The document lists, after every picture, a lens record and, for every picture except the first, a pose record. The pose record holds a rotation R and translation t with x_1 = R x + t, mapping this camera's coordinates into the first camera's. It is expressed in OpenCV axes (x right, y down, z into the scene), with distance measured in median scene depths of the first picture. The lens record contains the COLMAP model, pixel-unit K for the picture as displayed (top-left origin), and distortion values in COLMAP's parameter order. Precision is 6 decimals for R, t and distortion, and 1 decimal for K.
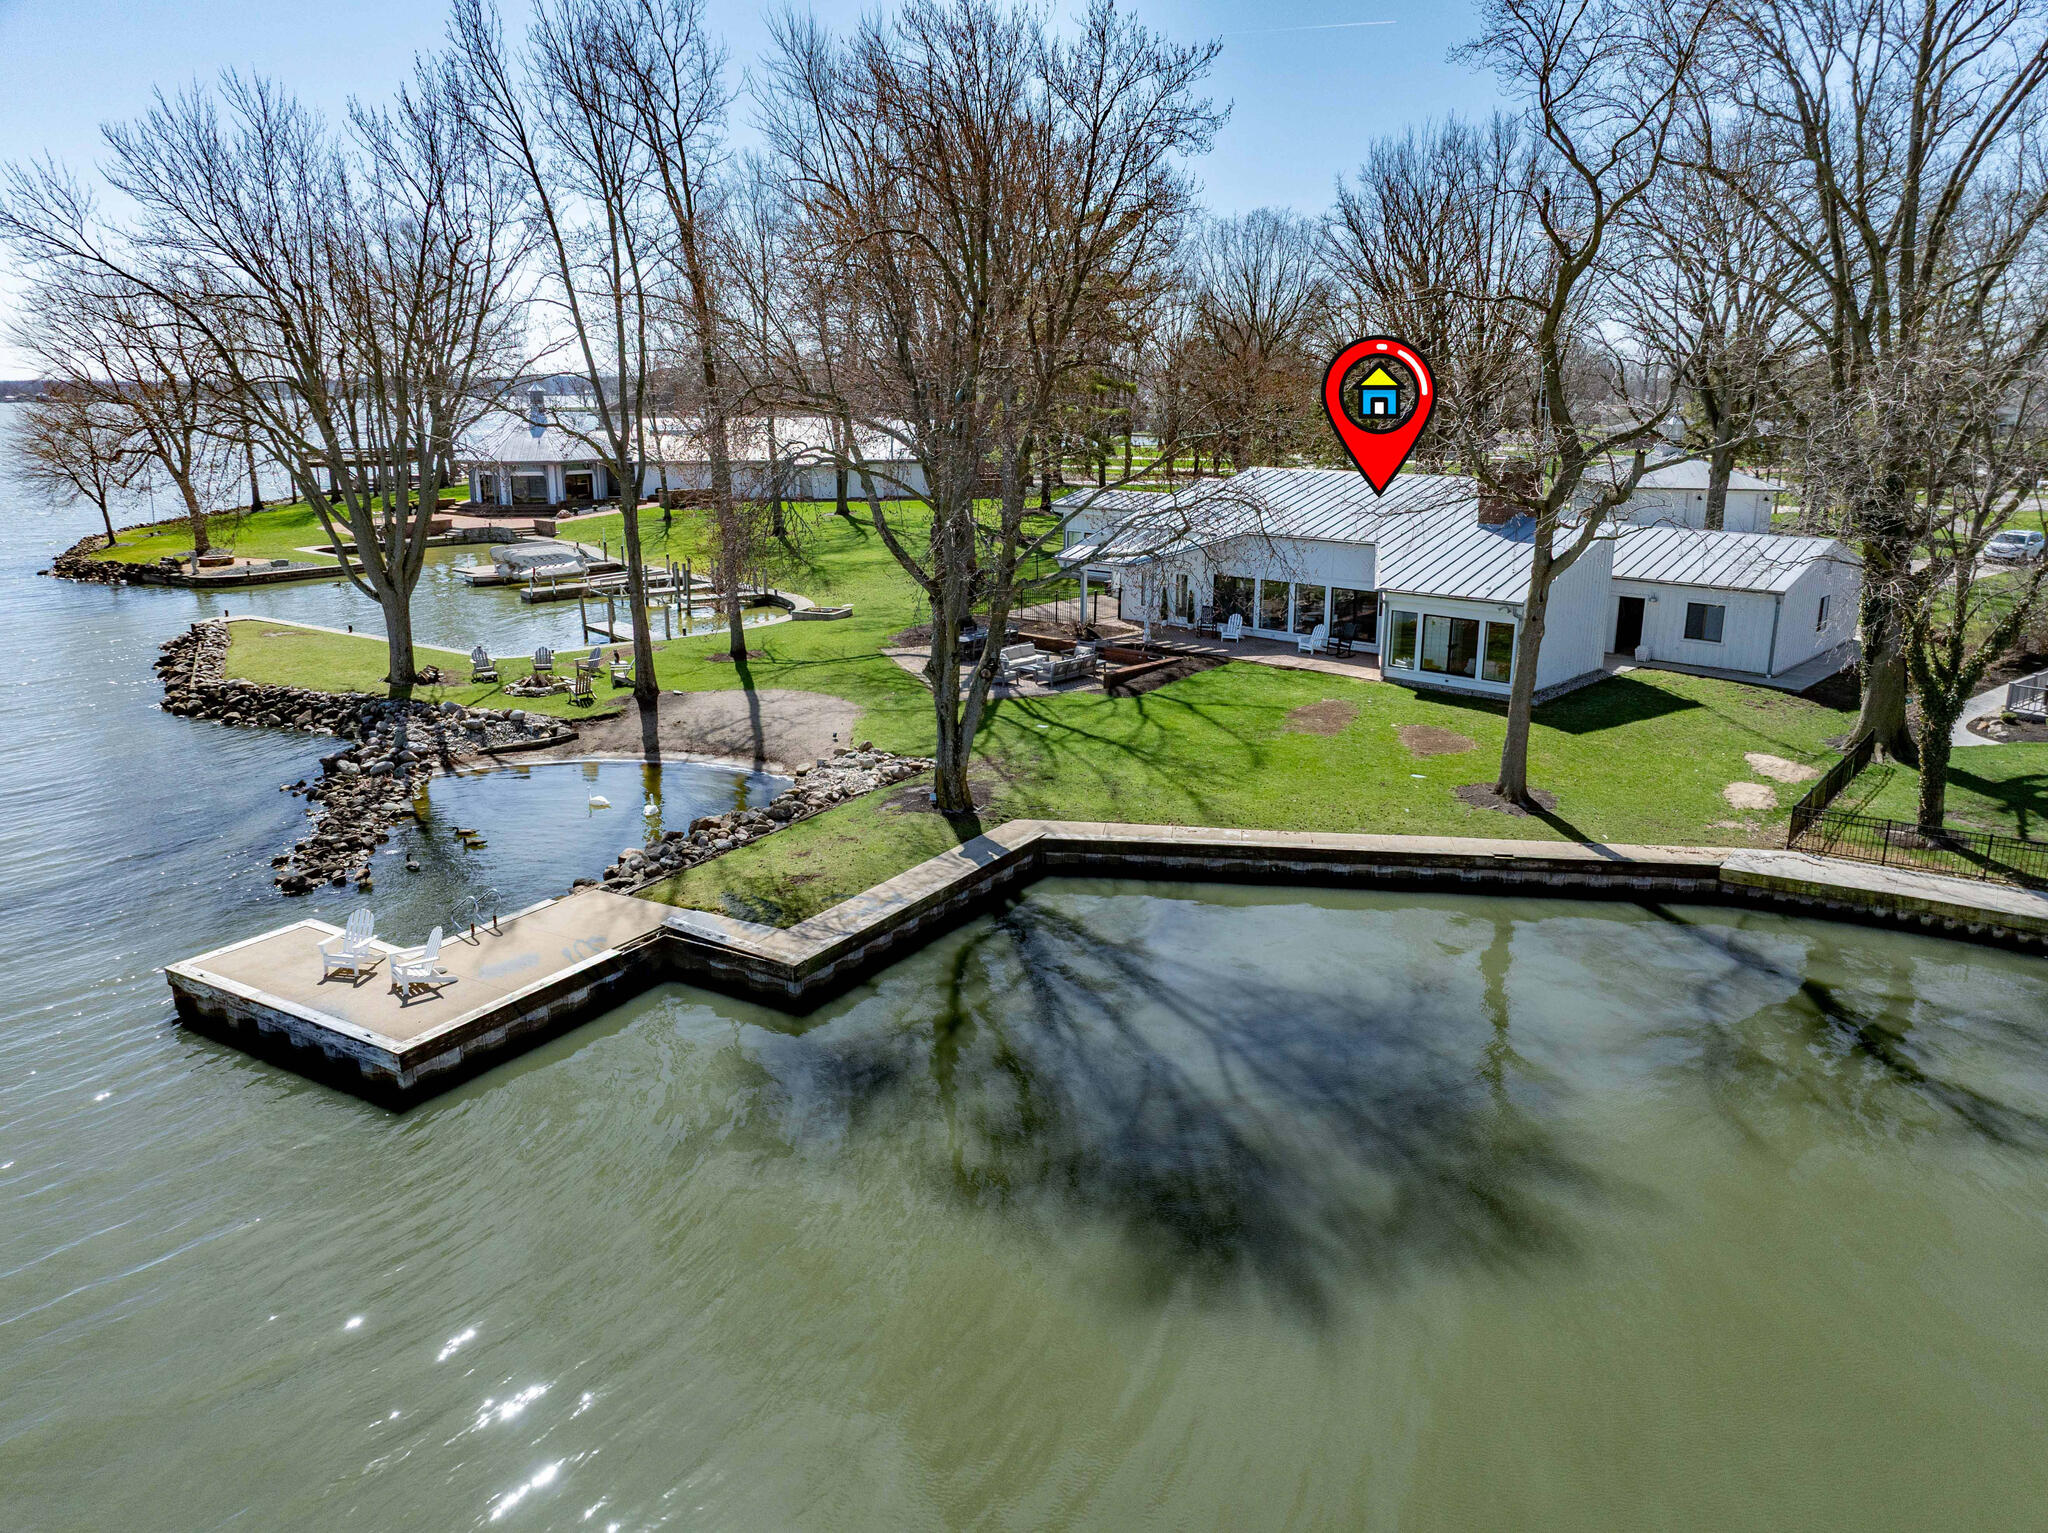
lens RADIAL K [[1432.8, 0, 1024.0], [0, 1432.8, 766.5], [0, 0, 1]] dist [-0.032330, 0.000562]
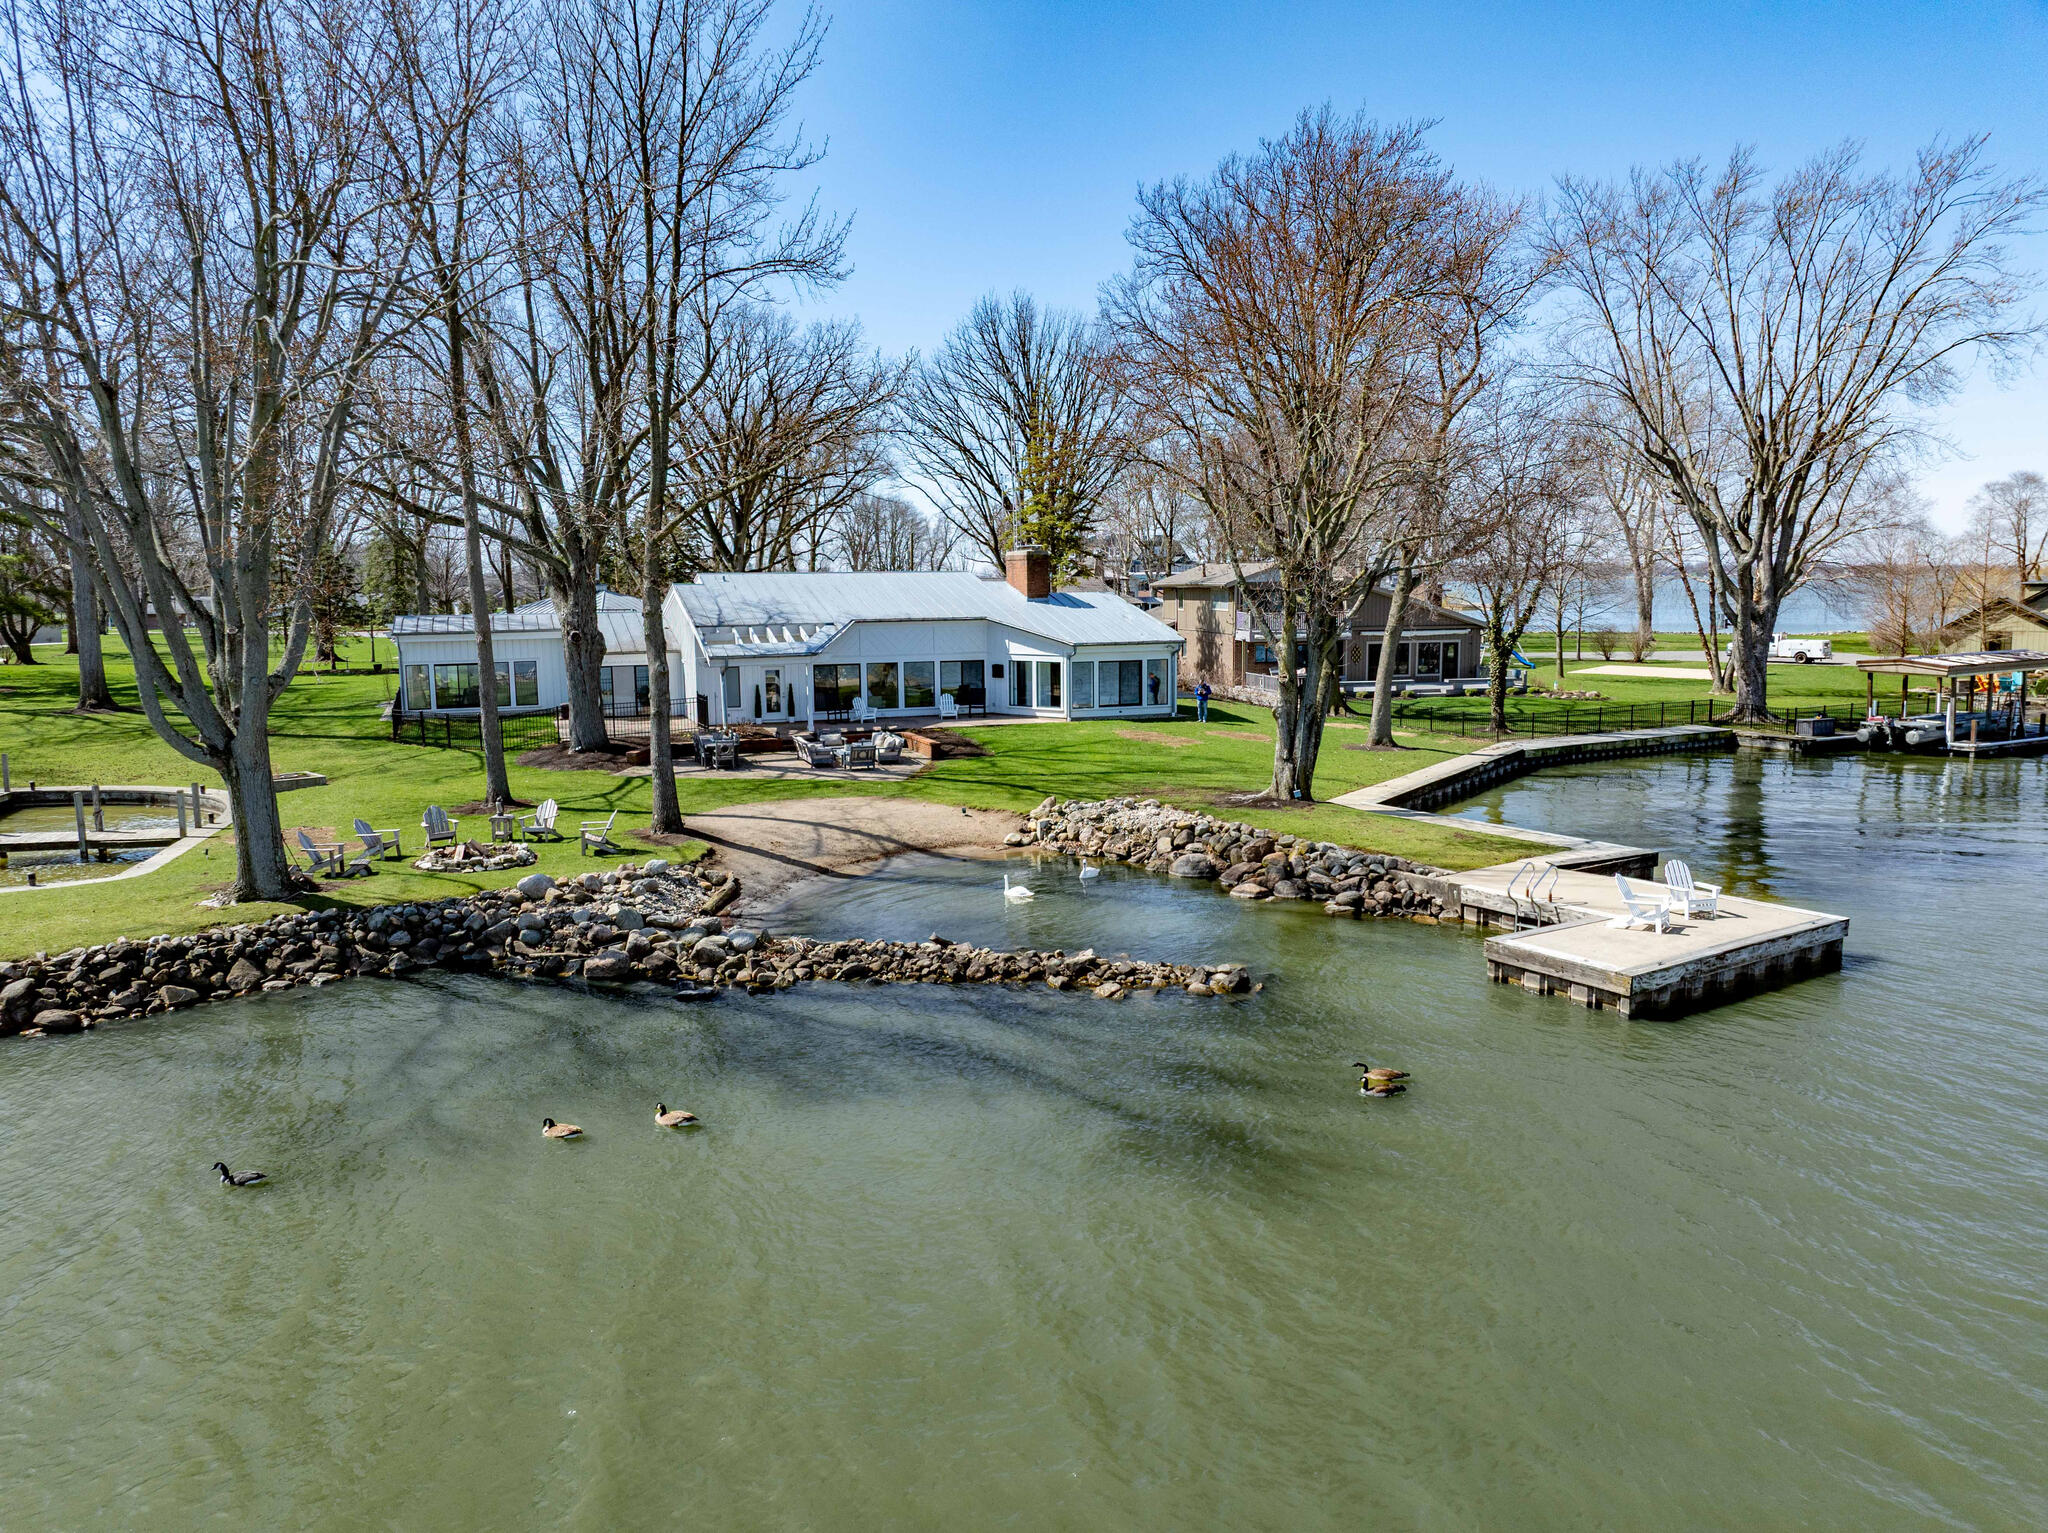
lens RADIAL K [[1432.8, 0, 1024.0], [0, 1432.8, 766.5], [0, 0, 1]] dist [-0.032330, 0.000562]
pose [[0.457280, -0.122613, 0.880830, -0.810964], [0.239199, 0.970908, 0.010973, -0.044577], [-0.856551, 0.205676, 0.473305, 0.459700]]
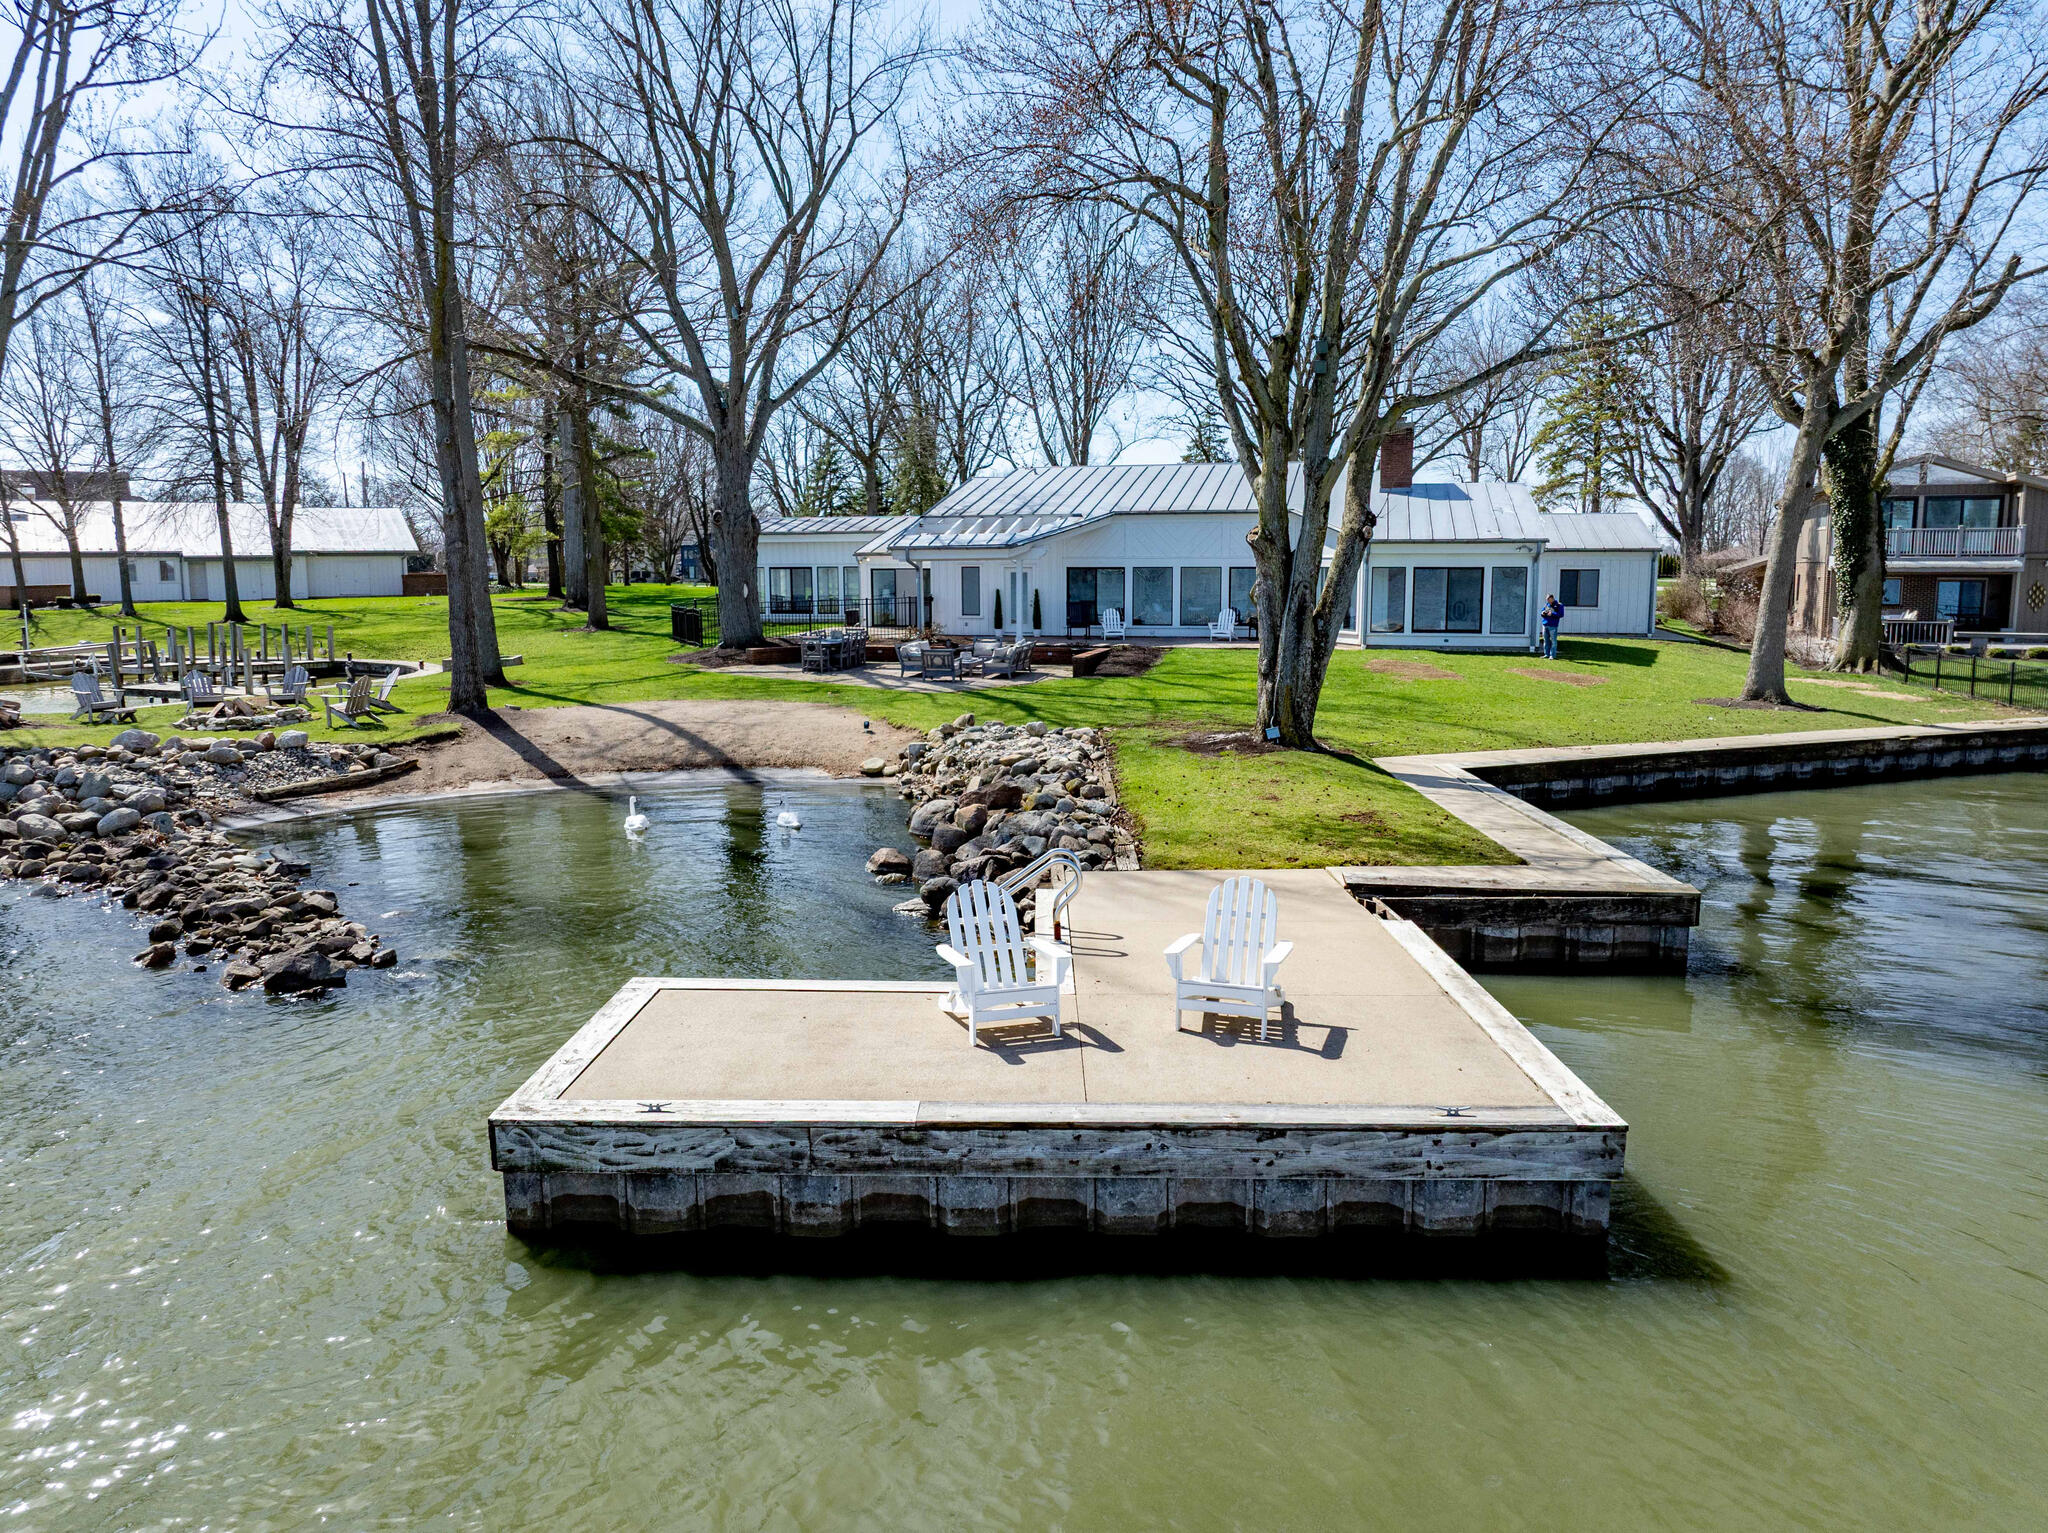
lens RADIAL K [[1443.3, 0, 1024.0], [0, 1443.3, 766.5], [0, 0, 1]] dist [-0.033036, 0.007941]
pose [[0.875920, -0.072602, 0.476963, -0.340927], [0.127954, 0.988168, -0.084565, 0.055321], [-0.465180, 0.135101, 0.874846, 0.335244]]
